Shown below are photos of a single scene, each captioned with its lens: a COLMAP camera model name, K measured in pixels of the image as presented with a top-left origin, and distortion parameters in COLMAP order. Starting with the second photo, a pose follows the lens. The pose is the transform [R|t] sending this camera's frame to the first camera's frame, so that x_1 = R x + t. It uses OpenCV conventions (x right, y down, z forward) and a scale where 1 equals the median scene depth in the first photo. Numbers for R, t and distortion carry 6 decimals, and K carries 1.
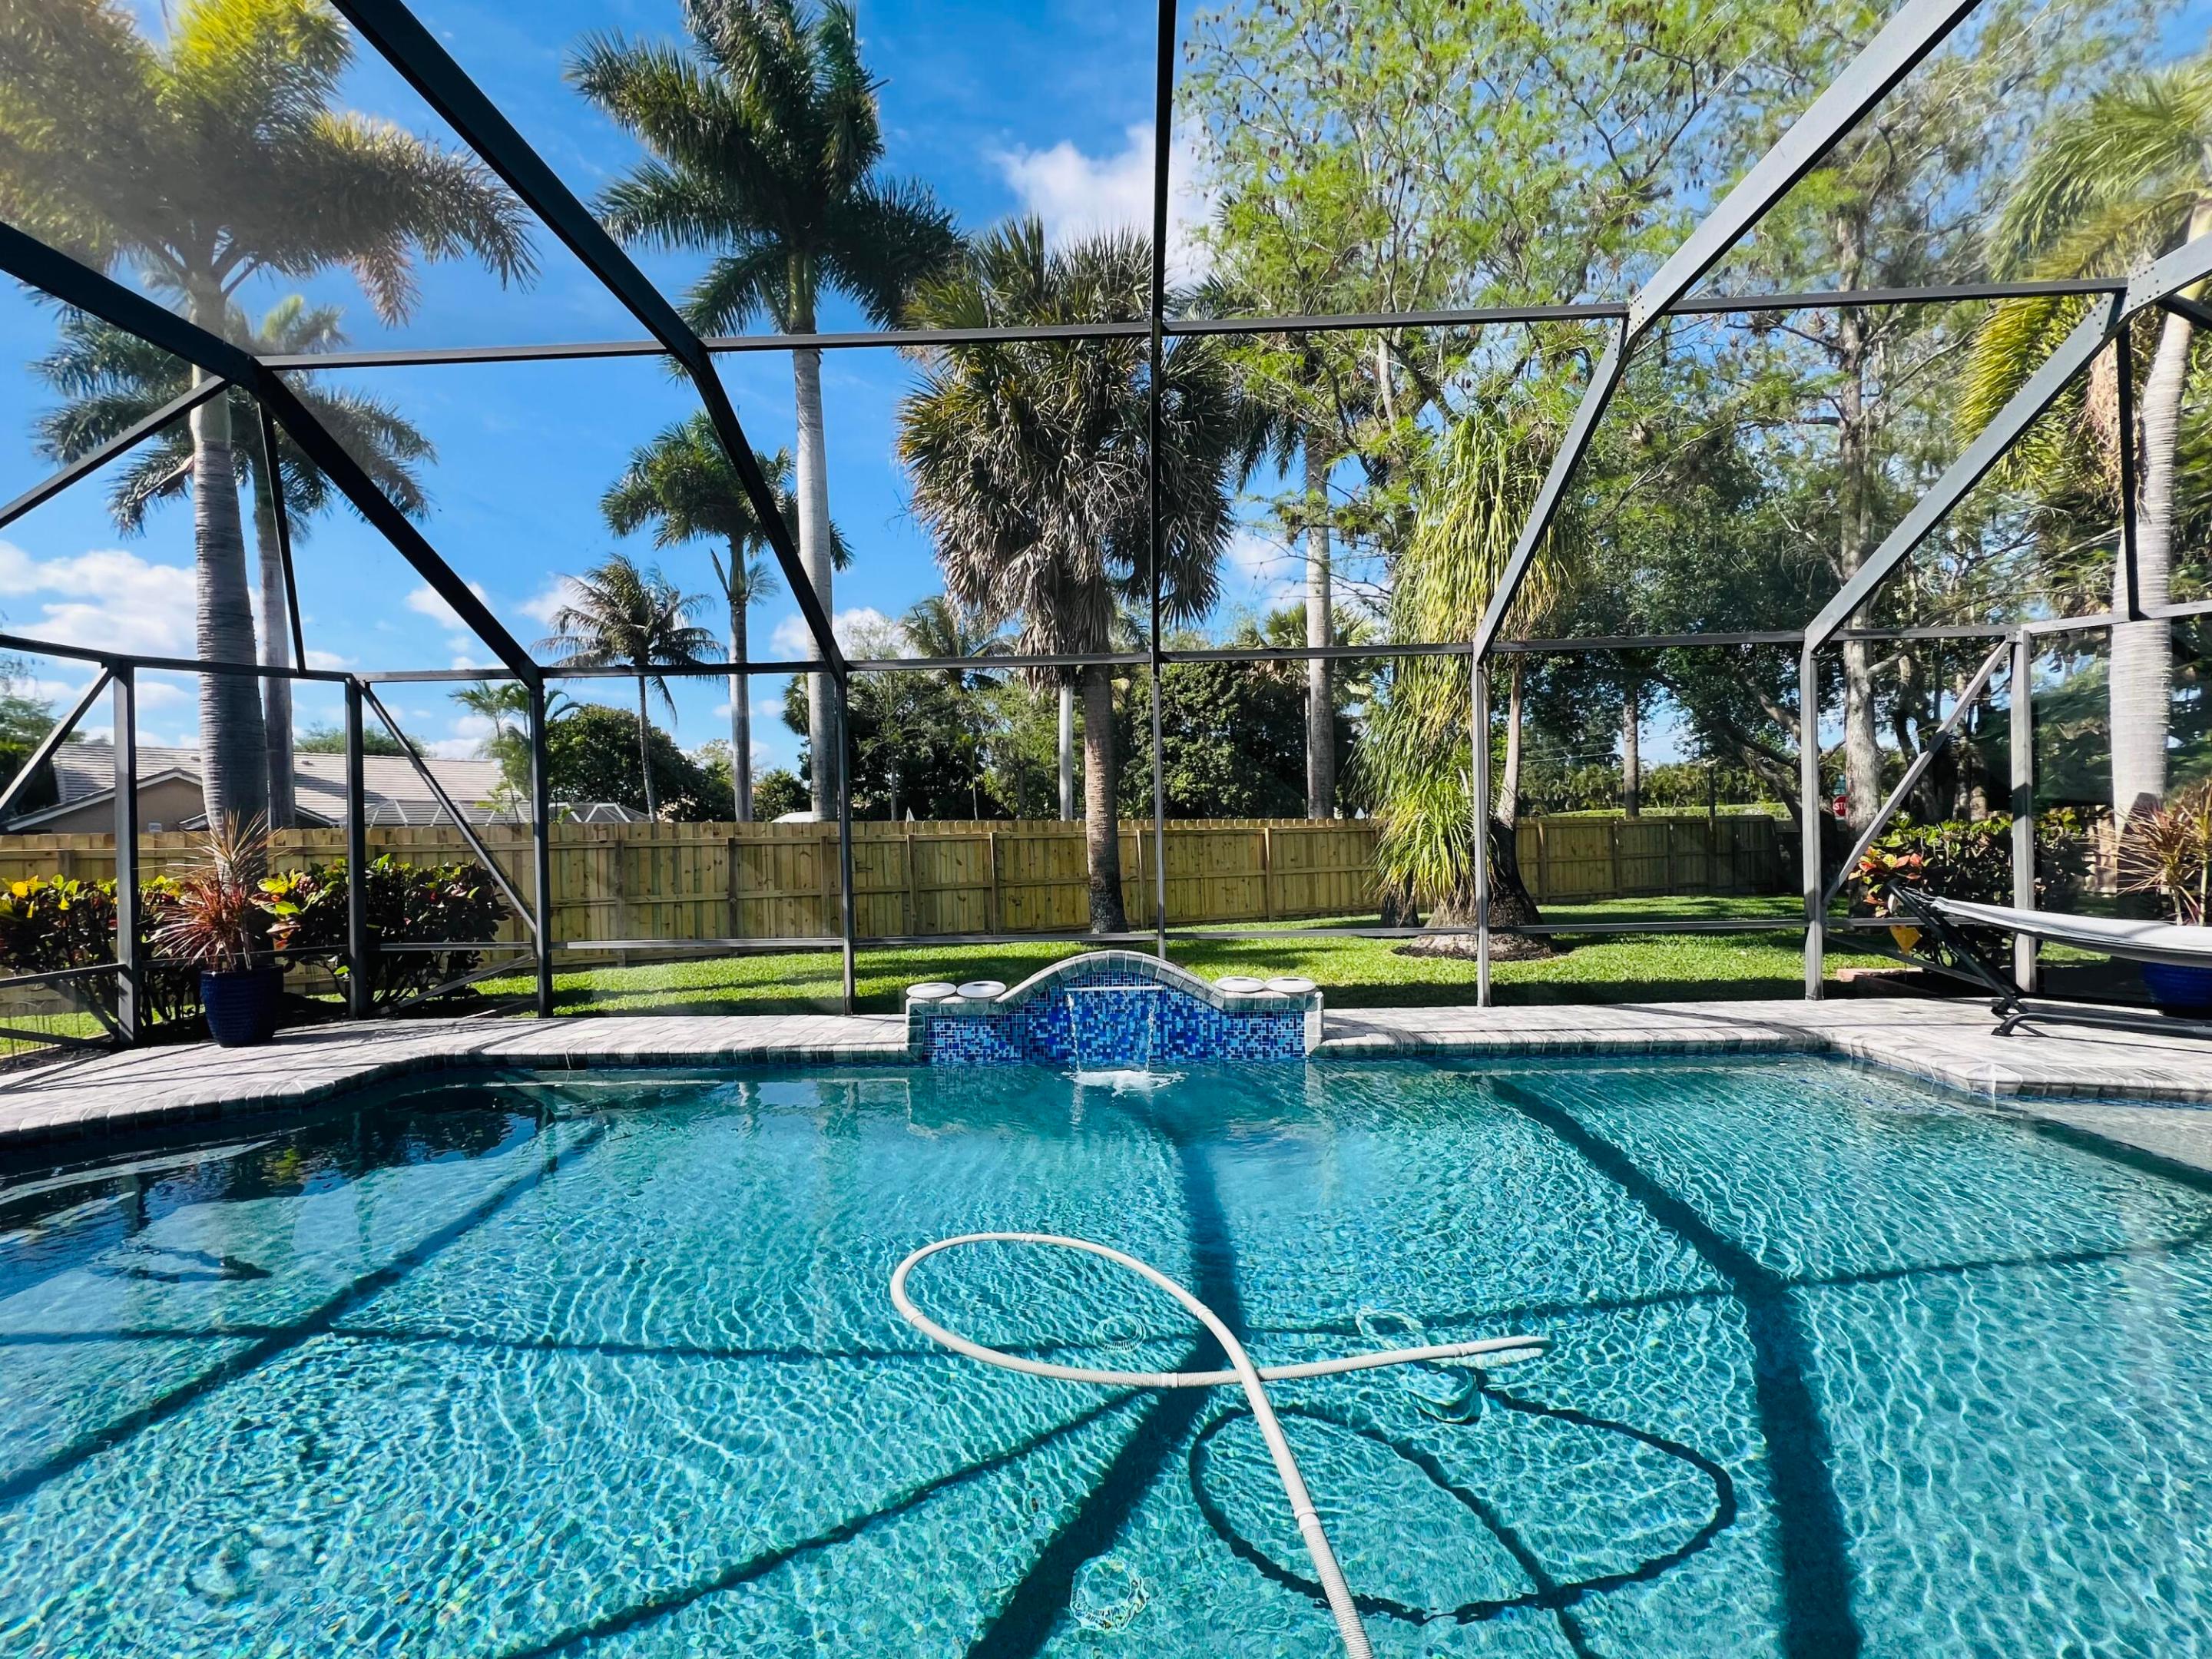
lens RADIAL K [[887.3, 0, 1105.9], [0, 887.3, 832.4], [0, 0, 1]] dist [-0.001047, -0.000021]
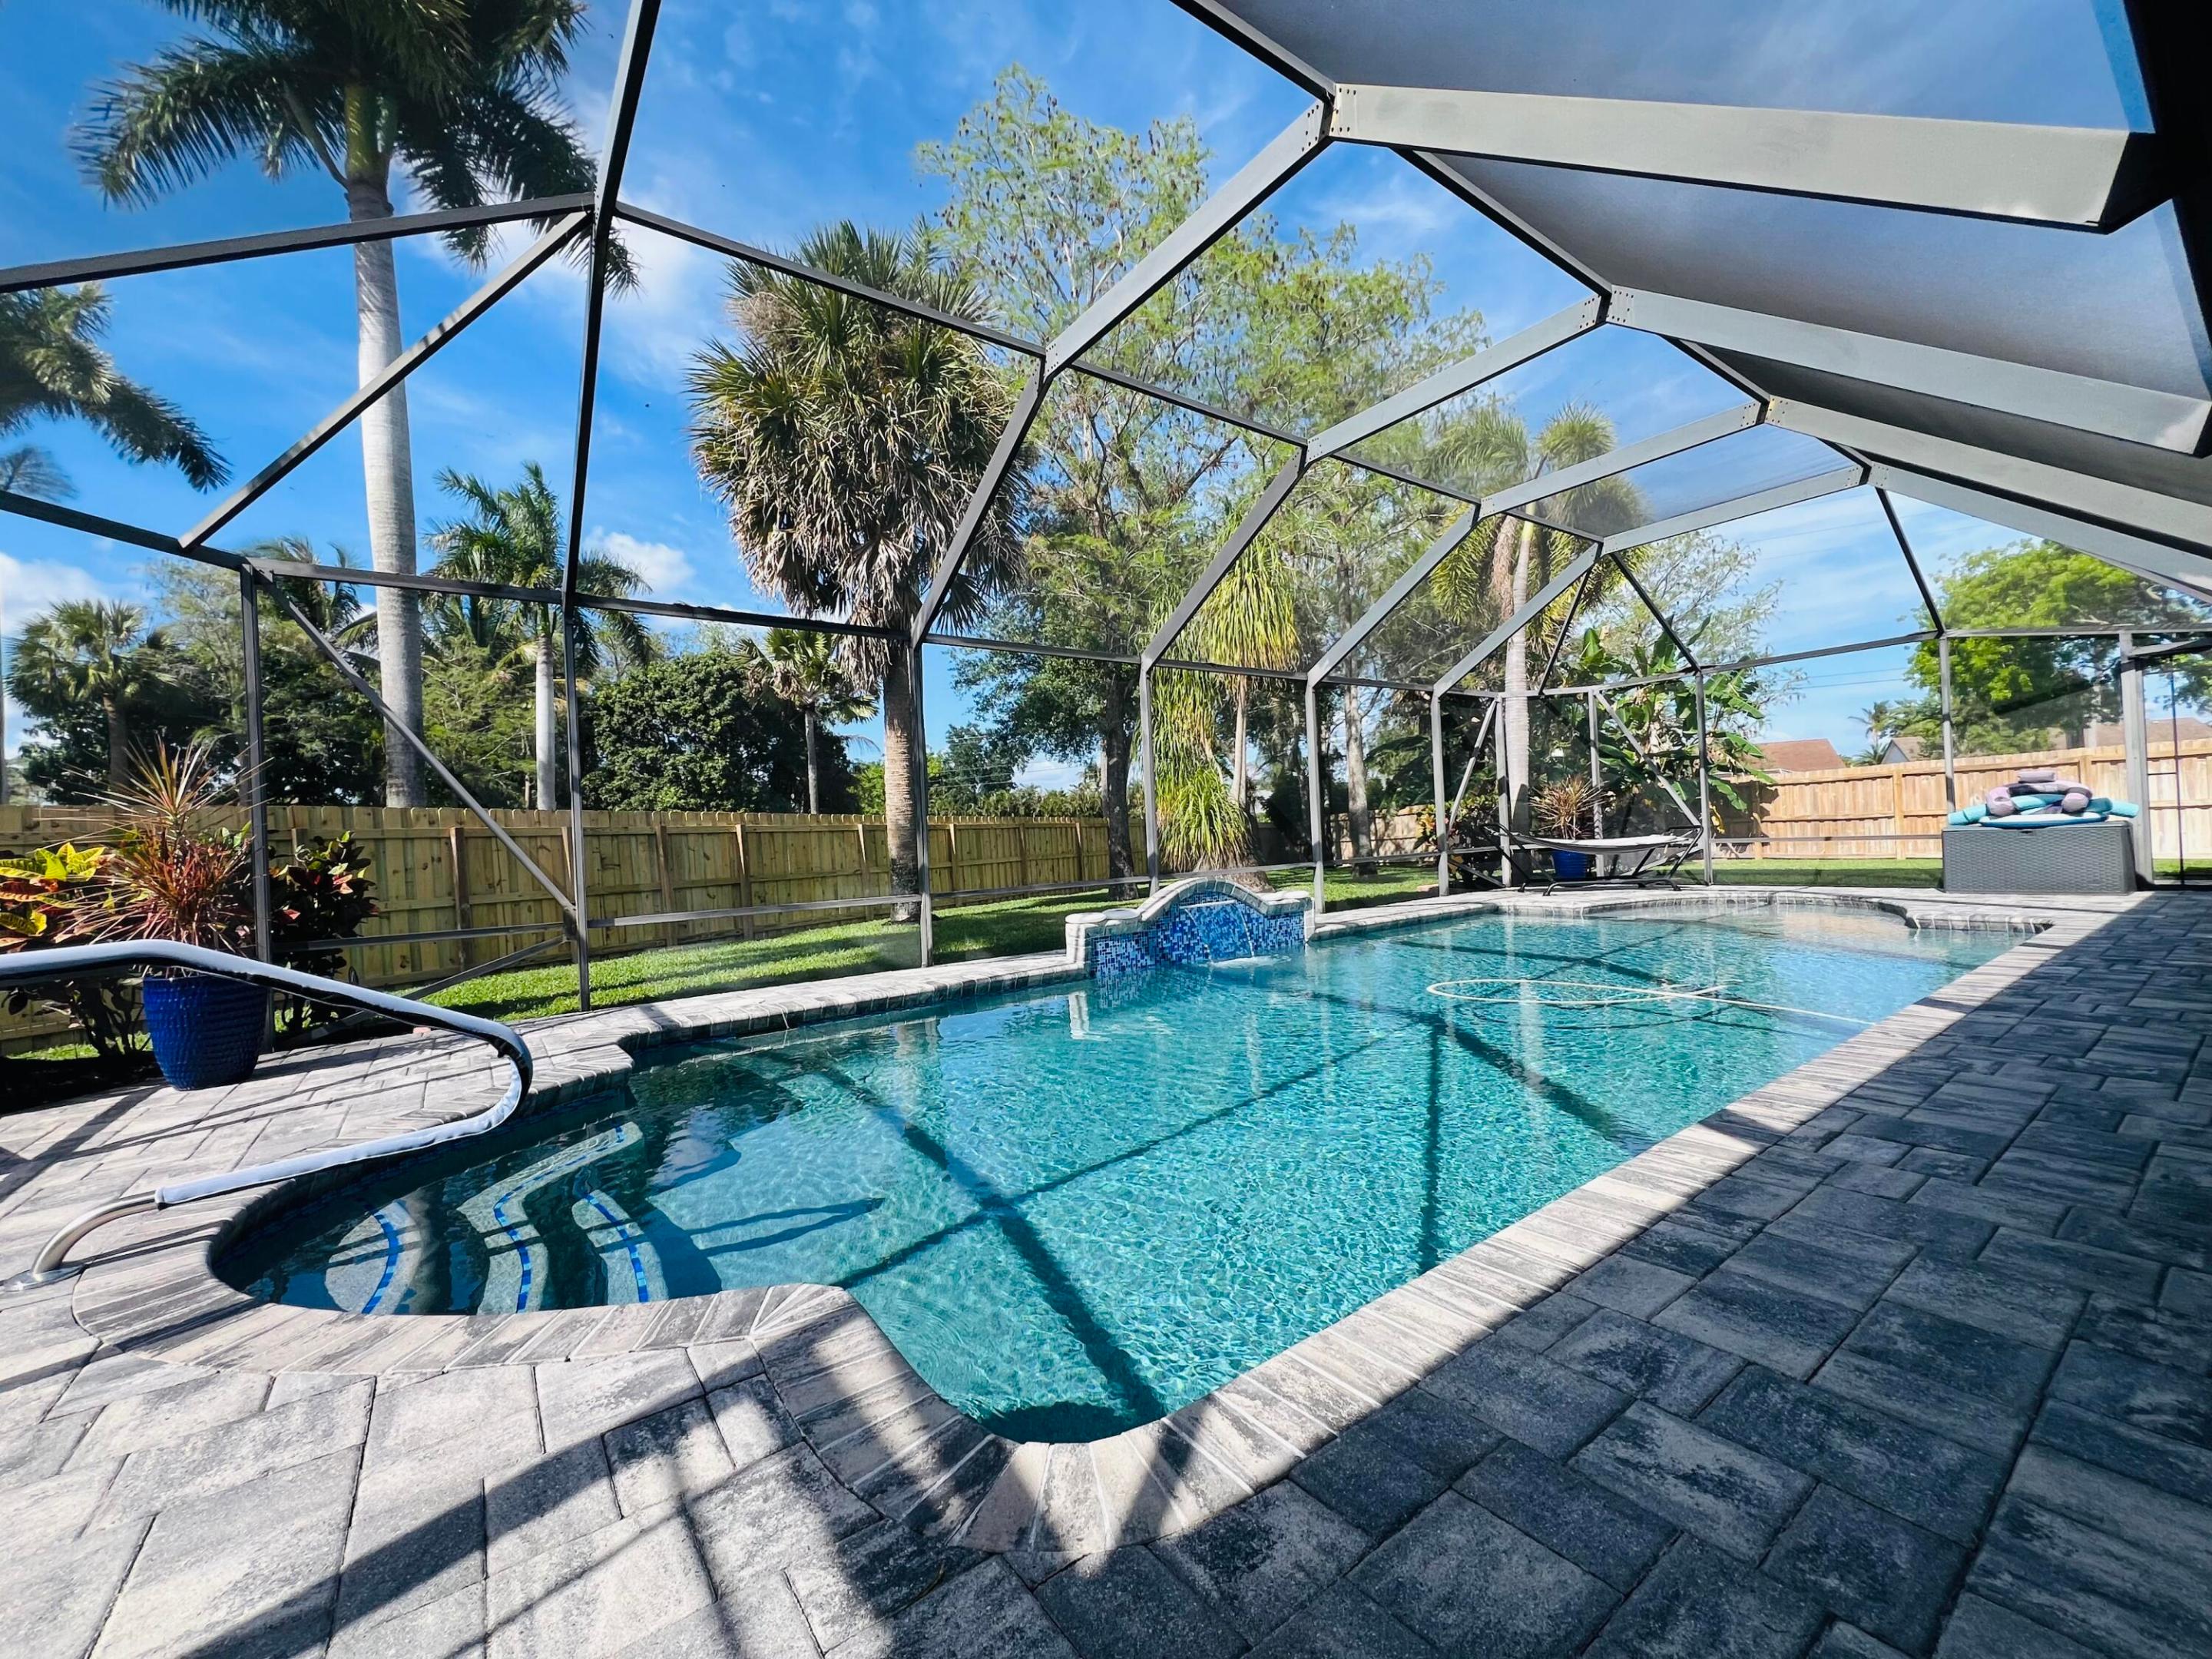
lens RADIAL K [[887.3, 0, 1098.8], [0, 887.3, 831.9], [0, 0, 1]] dist [-0.001047, -0.000021]
pose [[0.786920, -0.011323, 0.616952, -0.720013], [0.030475, 0.999325, -0.020529, 0.067553], [-0.616303, 0.034956, 0.786733, 0.032515]]
